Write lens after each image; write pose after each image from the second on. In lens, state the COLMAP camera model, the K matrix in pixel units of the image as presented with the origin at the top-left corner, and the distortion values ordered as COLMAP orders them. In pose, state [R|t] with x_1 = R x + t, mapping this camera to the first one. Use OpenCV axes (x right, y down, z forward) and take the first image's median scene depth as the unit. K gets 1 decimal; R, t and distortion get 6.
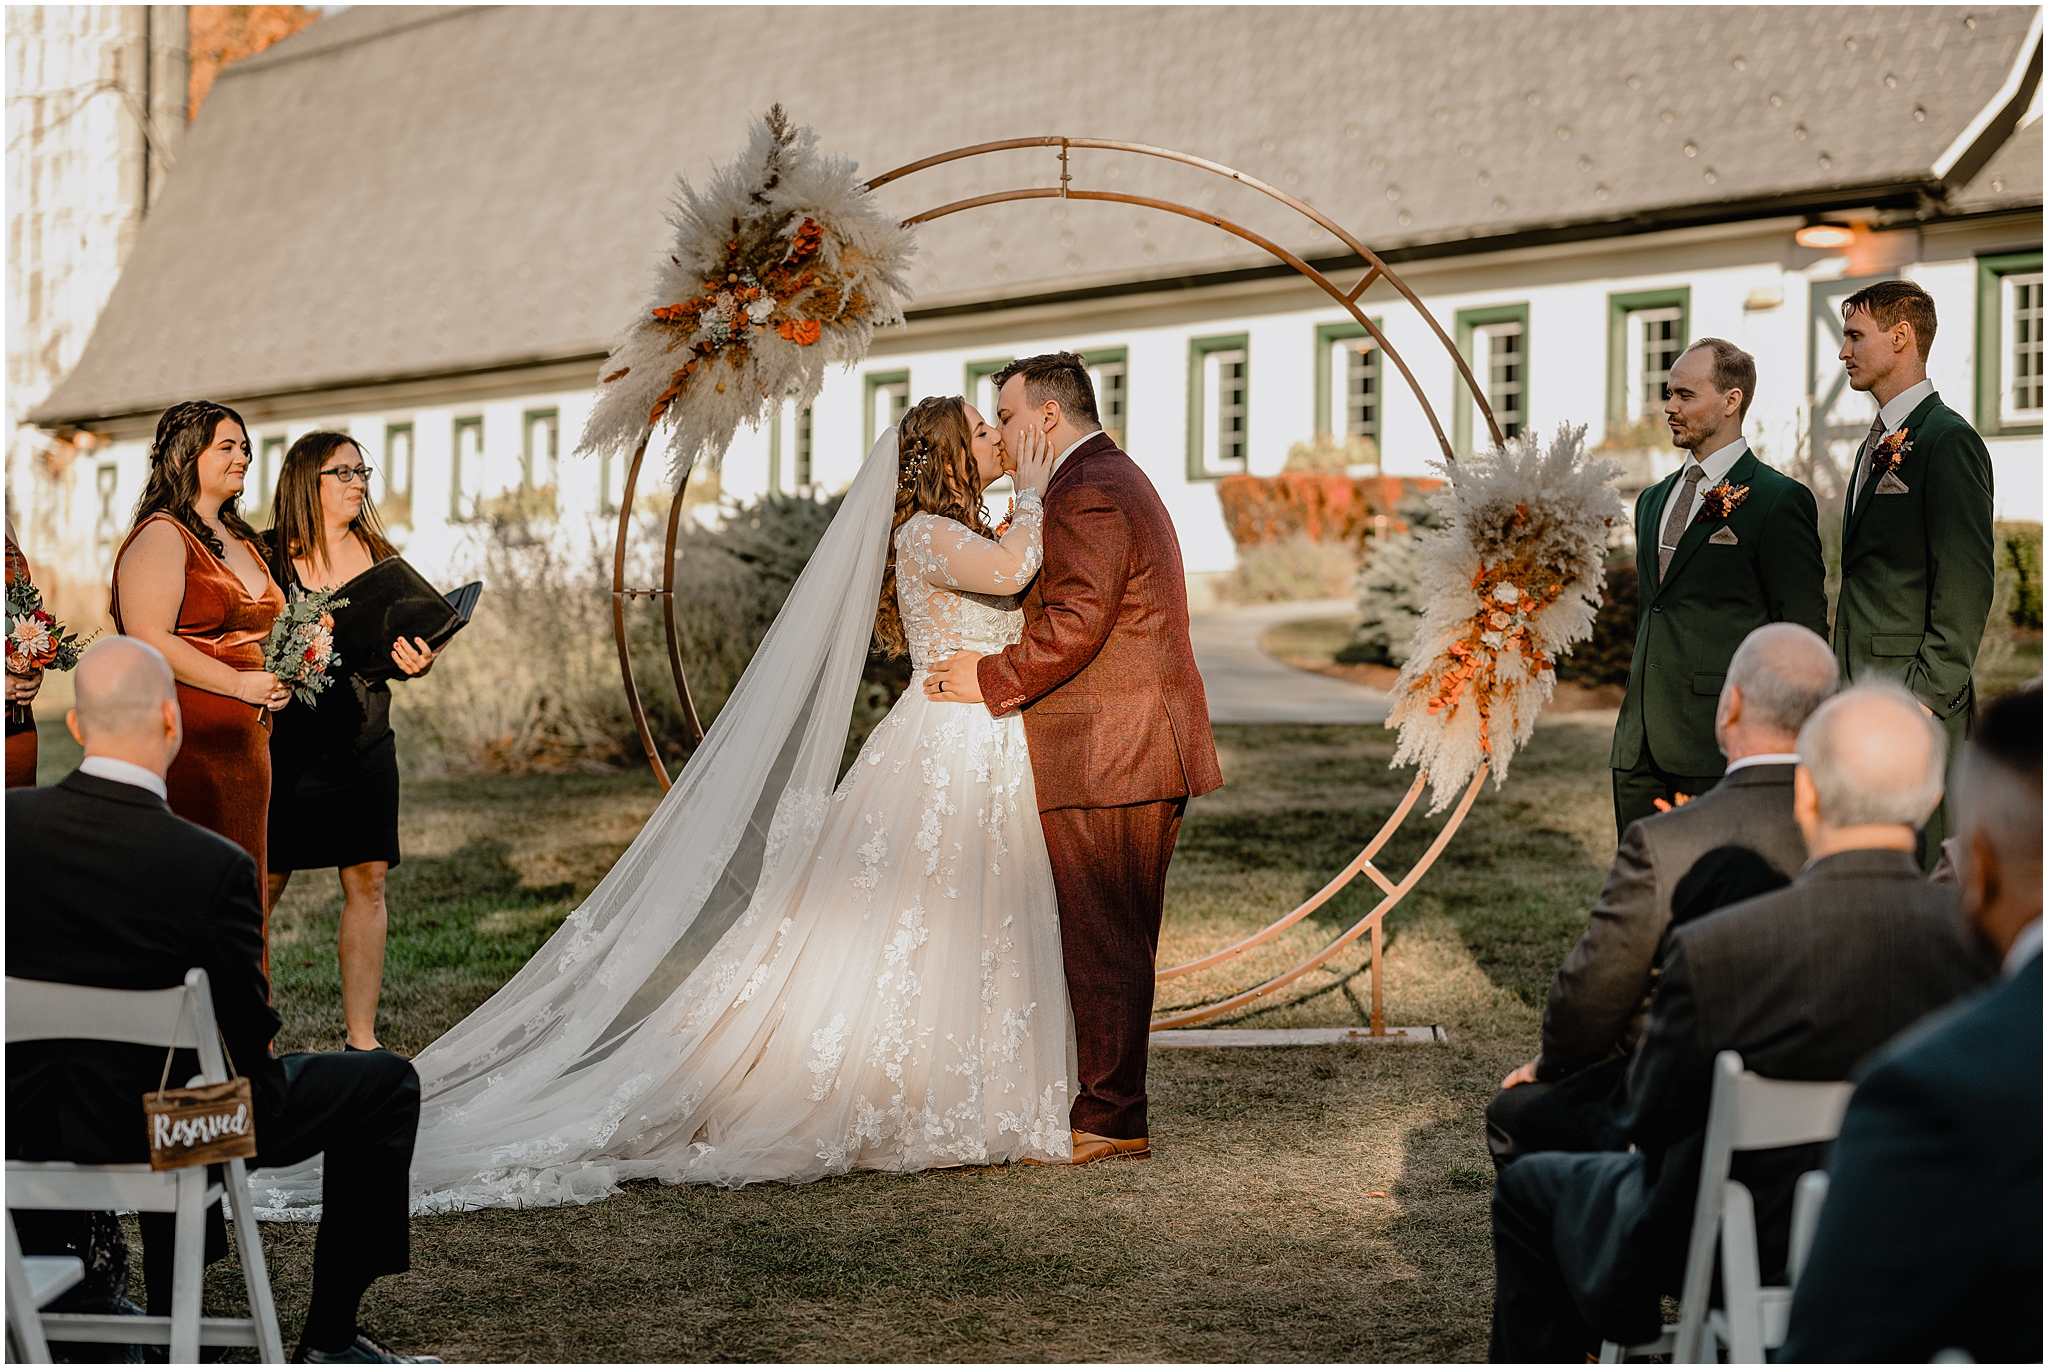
lens RADIAL K [[5031.9, 0, 1022.2], [0, 5031.9, 687.7], [0, 0, 1]] dist [-0.092108, 0.000000]
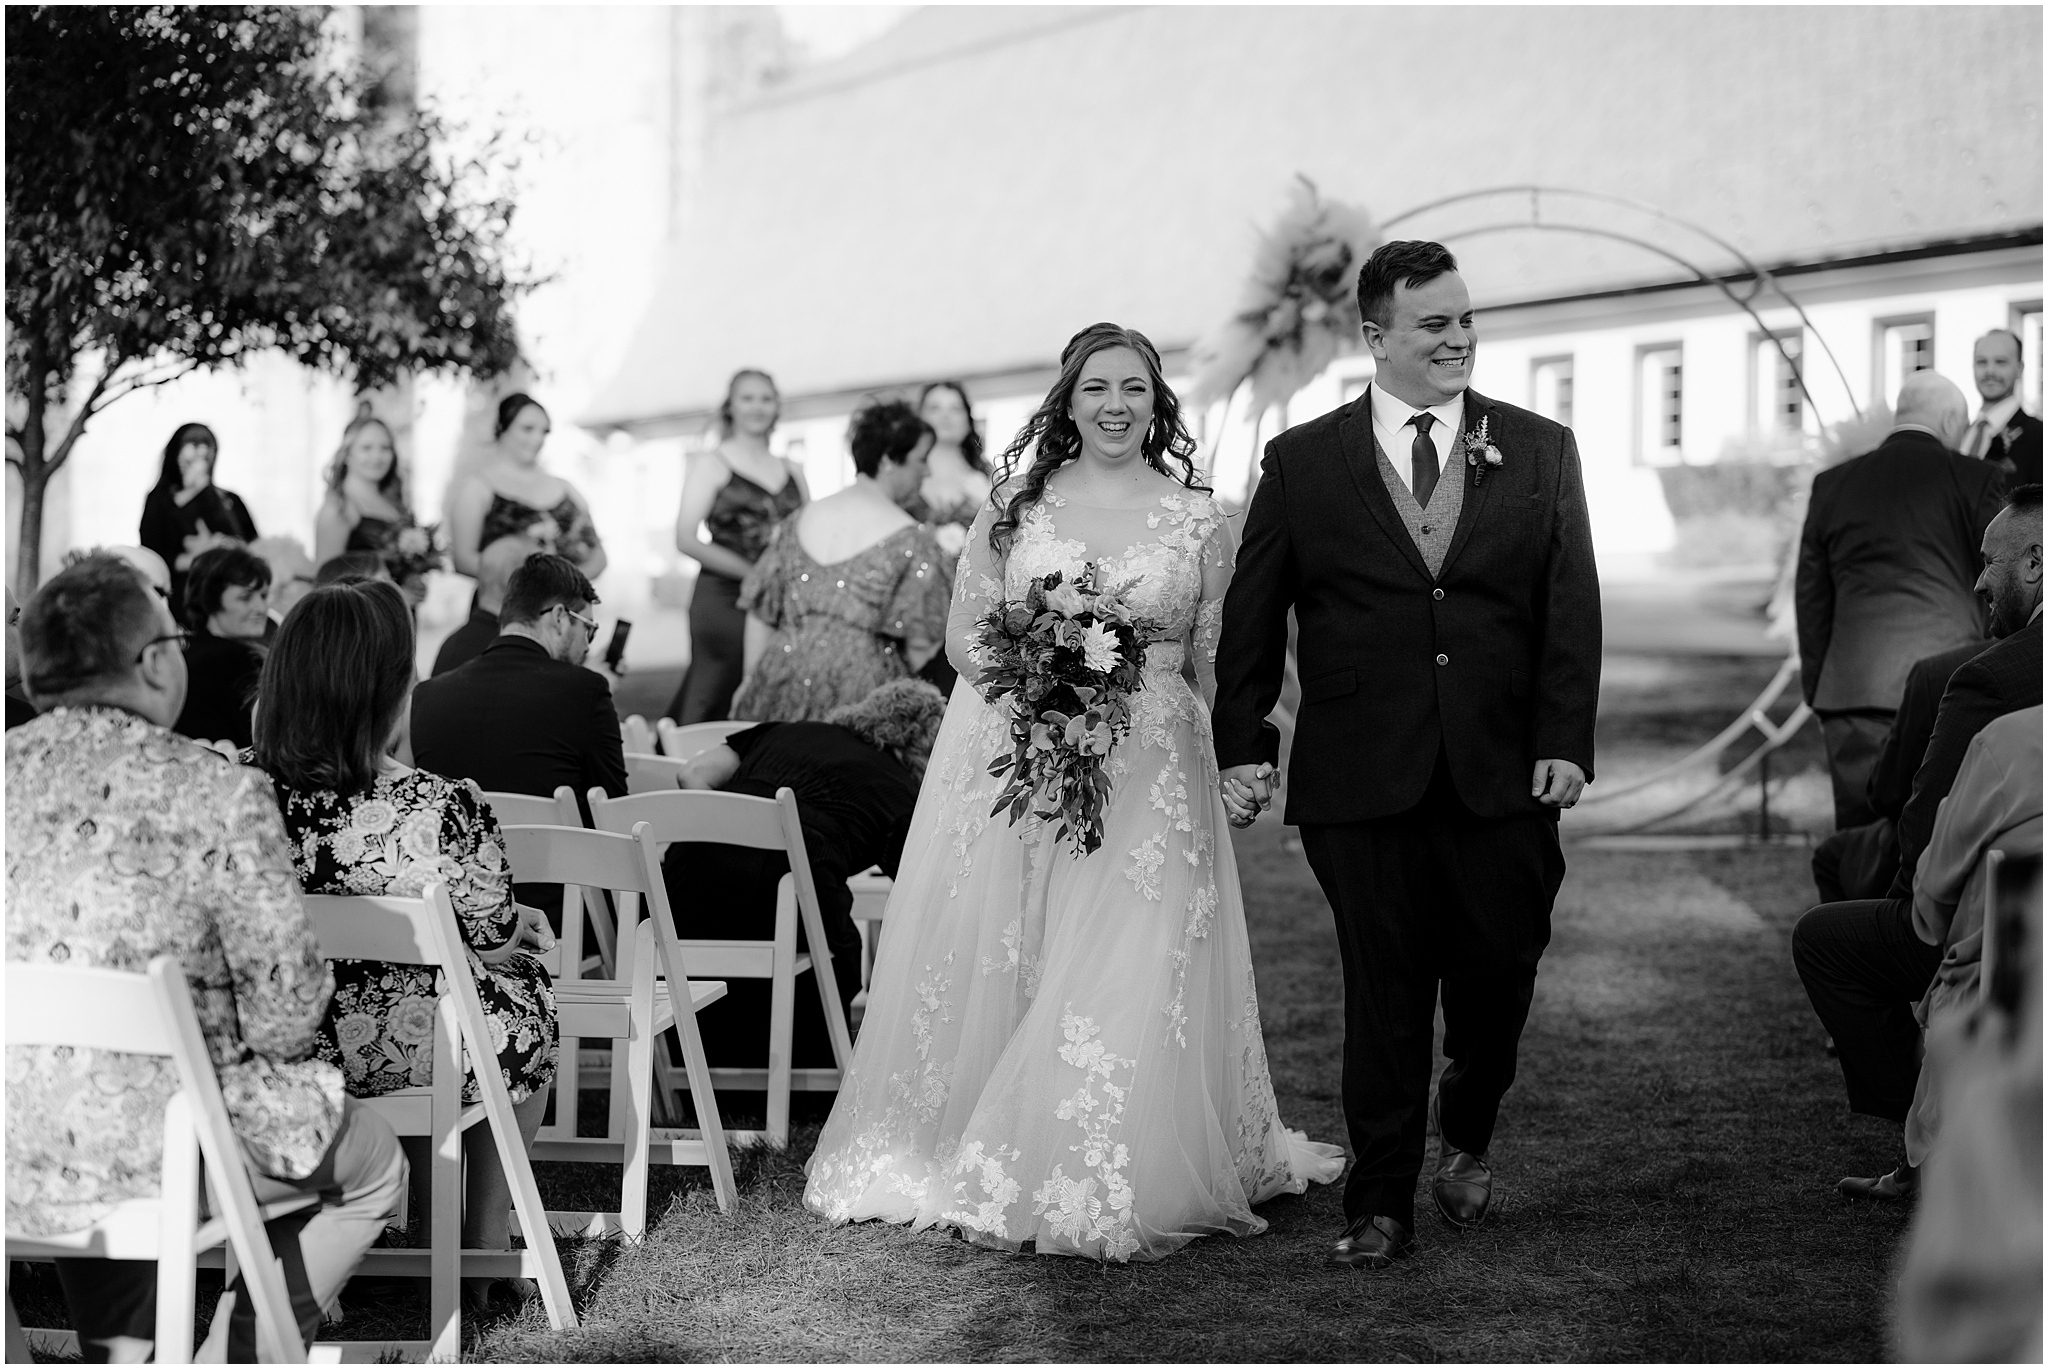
lens RADIAL K [[5031.9, 0, 1022.4], [0, 5031.9, 677.7], [0, 0, 1]] dist [-0.092108, 0.000000]
pose [[0.996103, 0.000217, -0.088201, -0.004311], [-0.000618, 0.999990, -0.004518, 0.013500], [0.088199, 0.004555, 0.996092, -0.162633]]
